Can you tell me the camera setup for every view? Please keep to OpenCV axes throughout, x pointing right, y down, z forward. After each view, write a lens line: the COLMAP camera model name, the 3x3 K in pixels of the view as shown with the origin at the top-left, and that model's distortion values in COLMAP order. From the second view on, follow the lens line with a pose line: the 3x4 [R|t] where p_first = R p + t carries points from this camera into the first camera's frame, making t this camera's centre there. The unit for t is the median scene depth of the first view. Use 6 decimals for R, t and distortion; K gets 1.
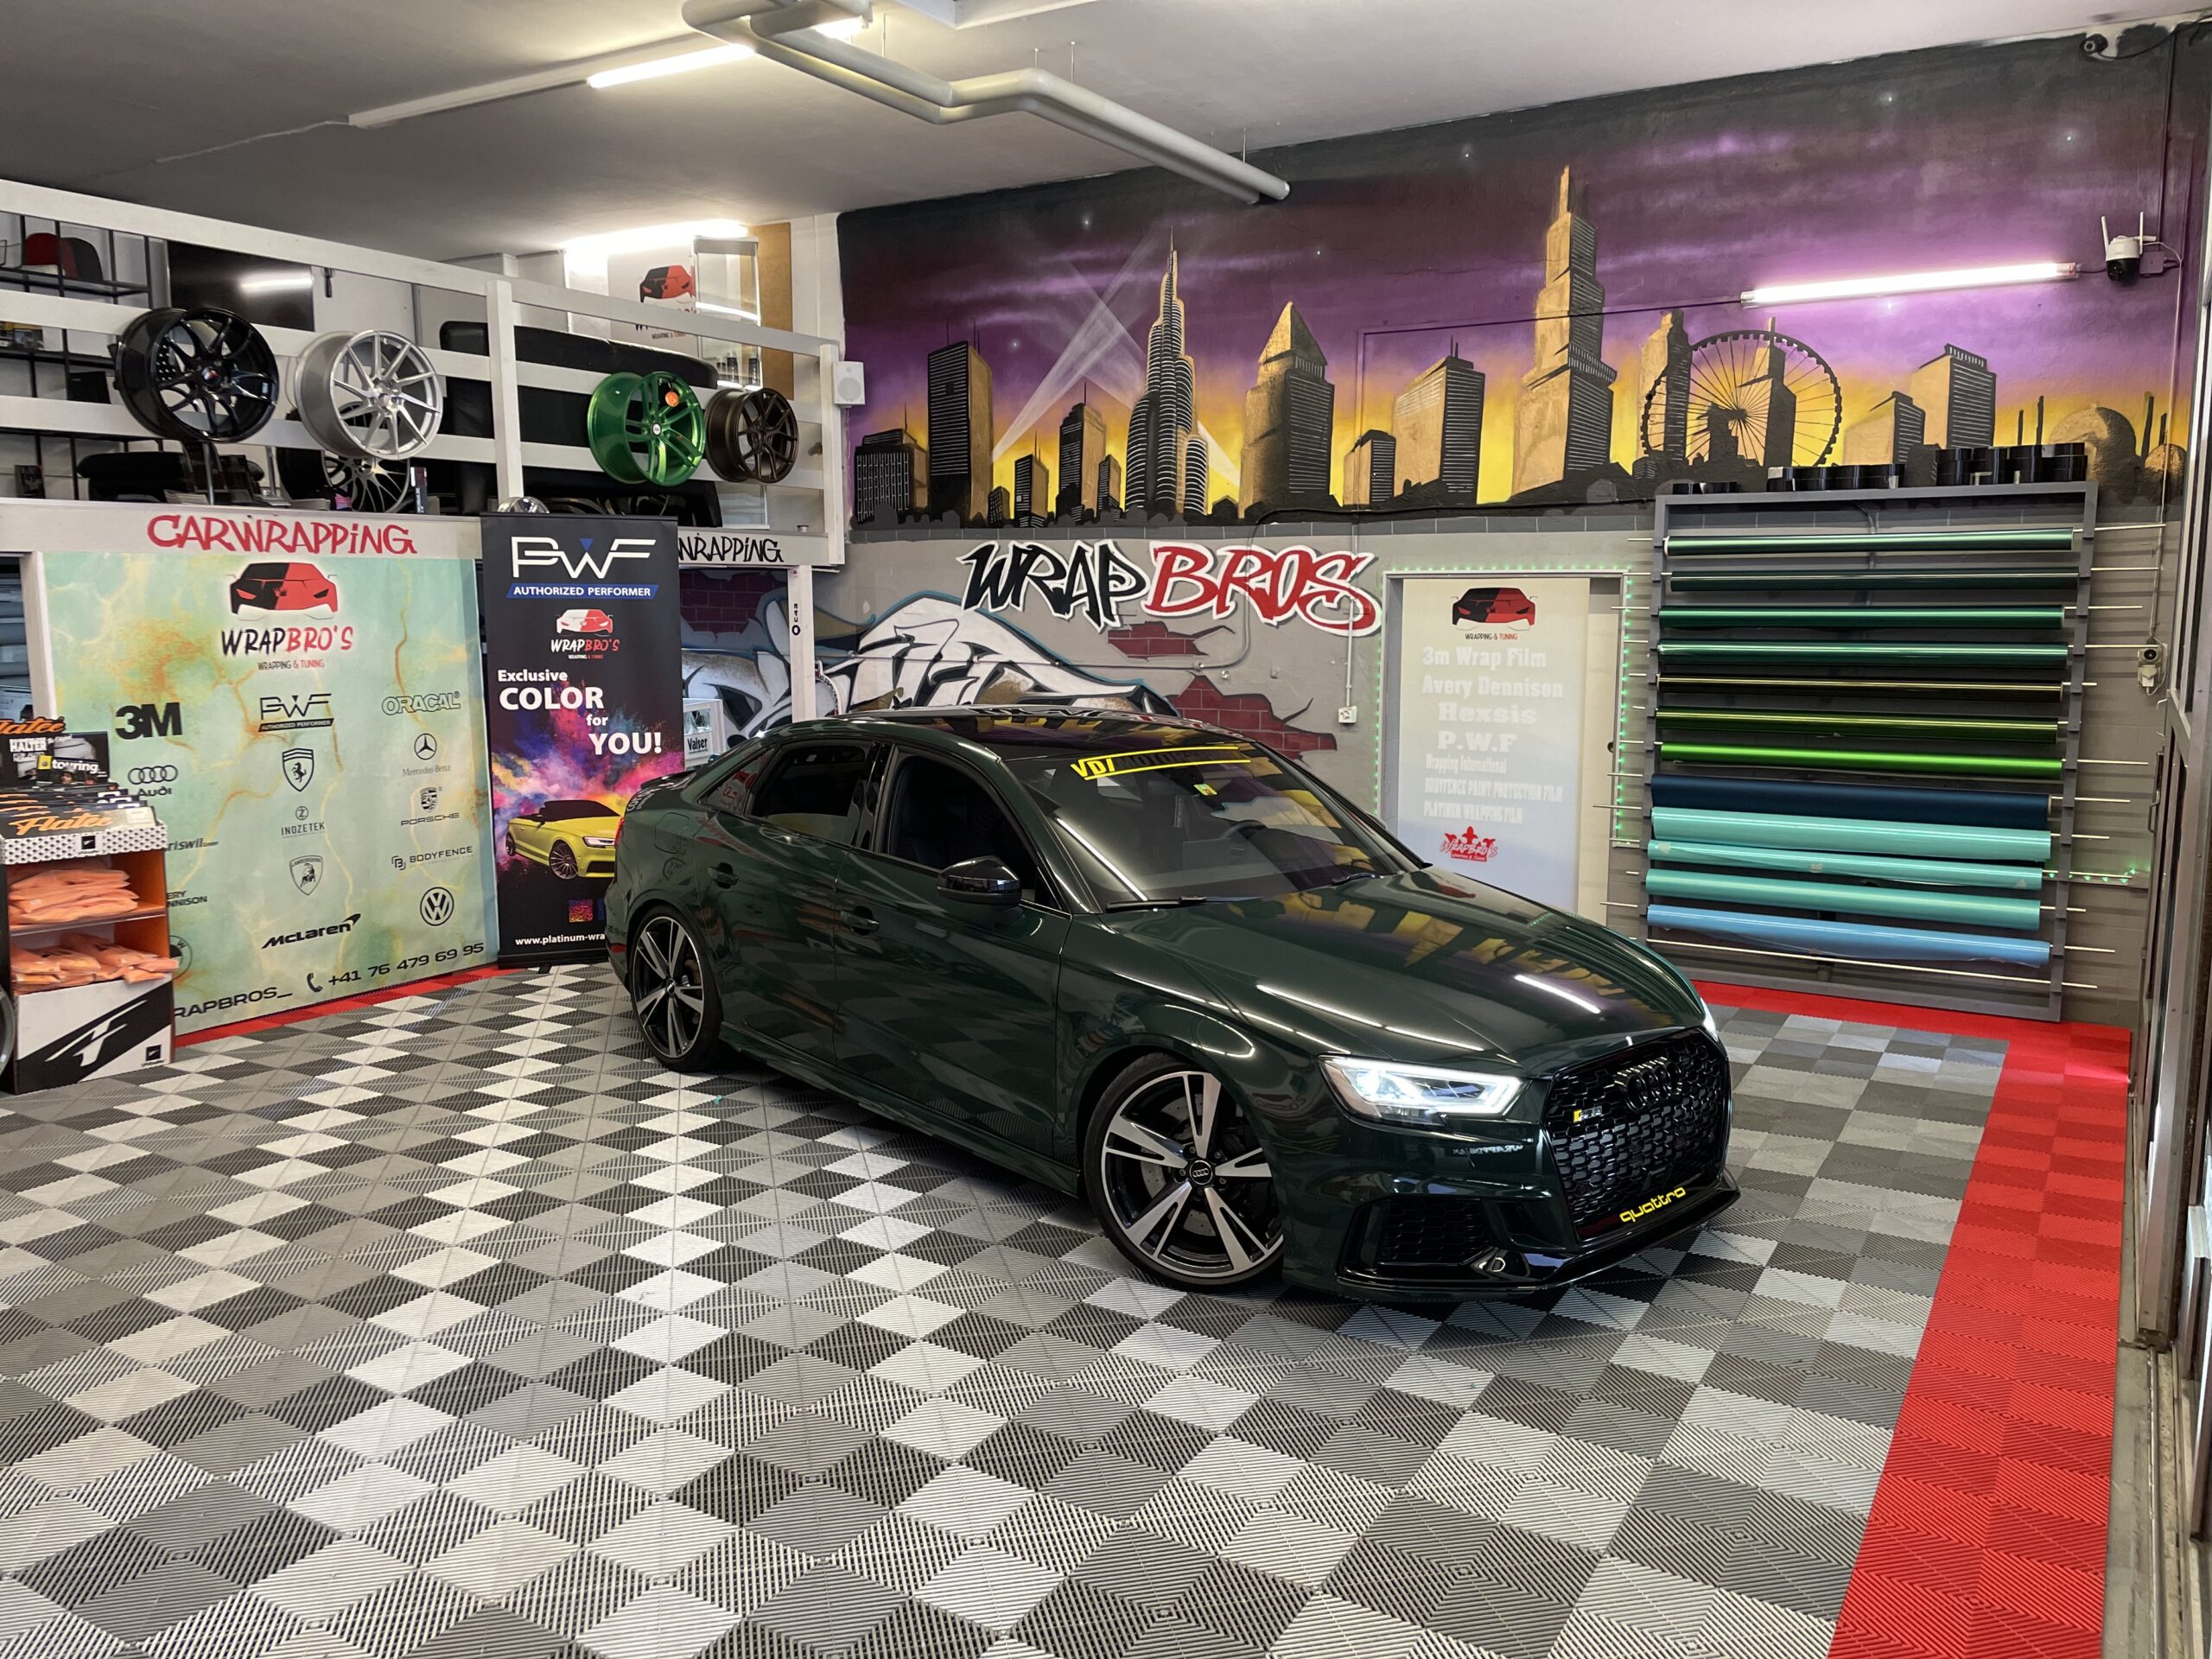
lens RADIAL K [[1672.7, 0, 1111.1], [0, 1672.7, 821.3], [0, 0, 1]] dist [0.066068, -0.093027]
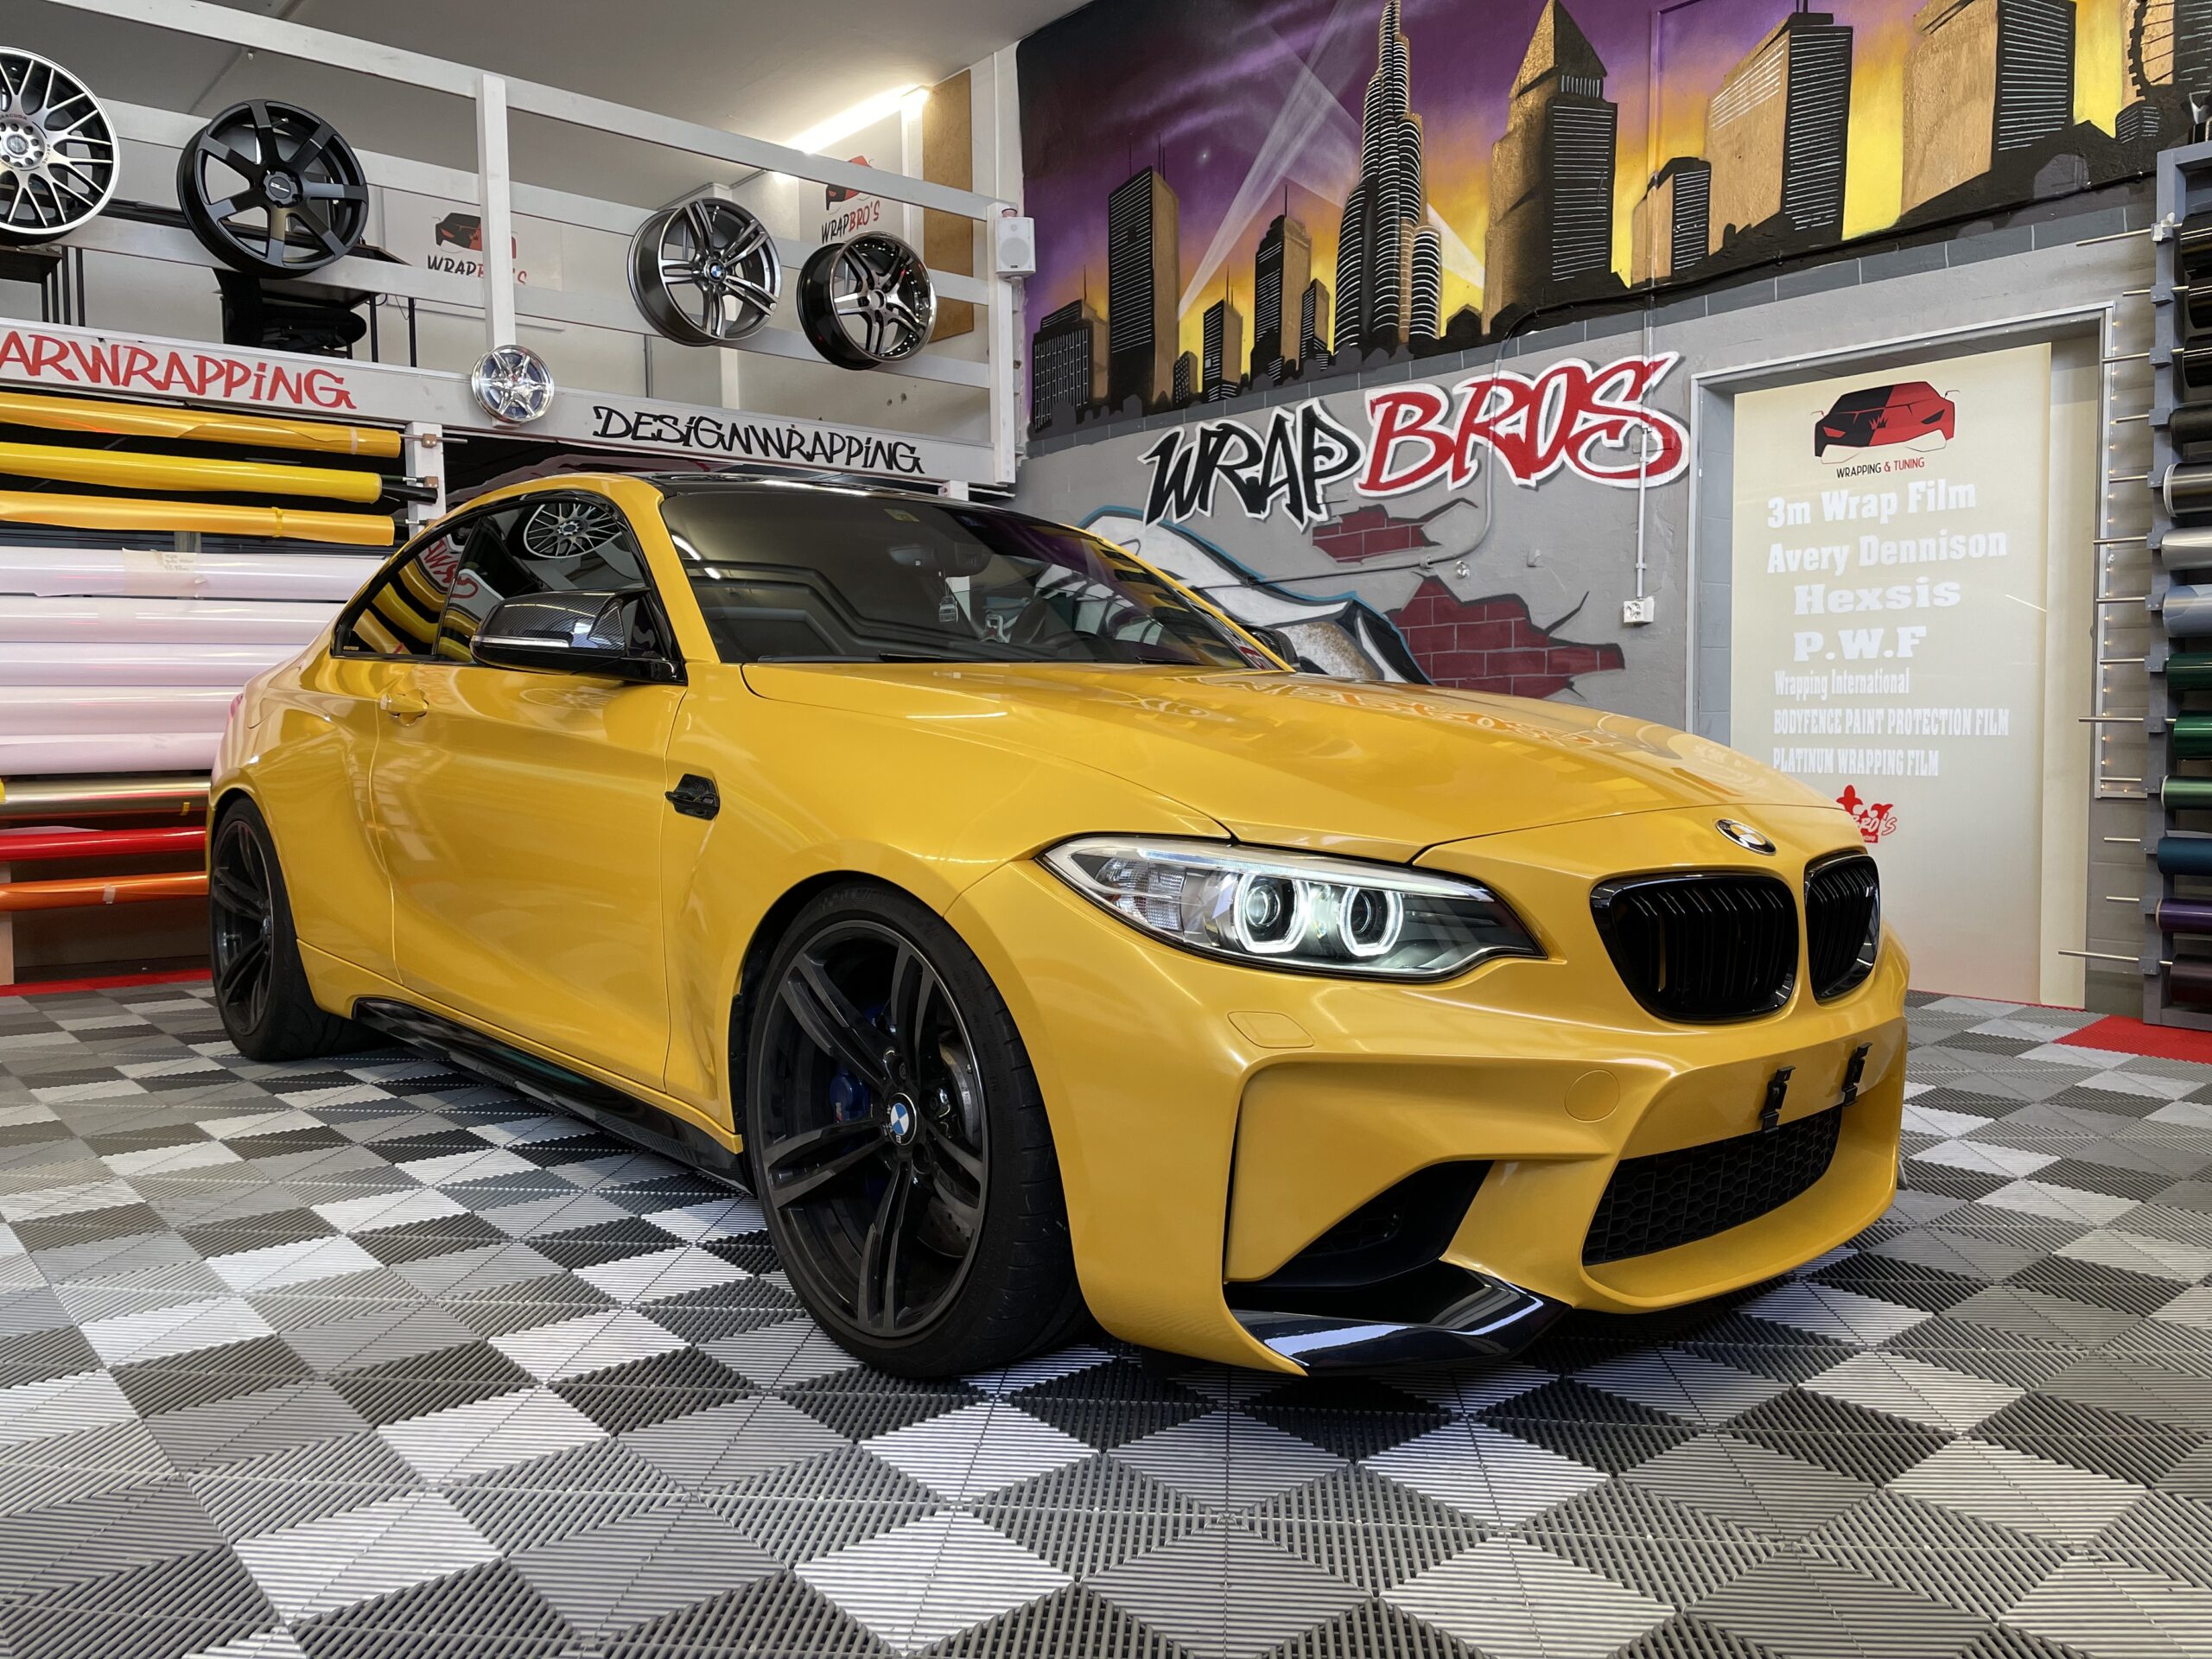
lens RADIAL K [[1672.7, 0, 1111.1], [0, 1672.7, 821.3], [0, 0, 1]] dist [0.066068, -0.093027]
pose [[0.951336, 0.008768, -0.308031, 0.142603], [-0.032570, 0.996857, -0.072214, 0.066478], [0.306430, 0.078733, 0.948632, 0.325304]]
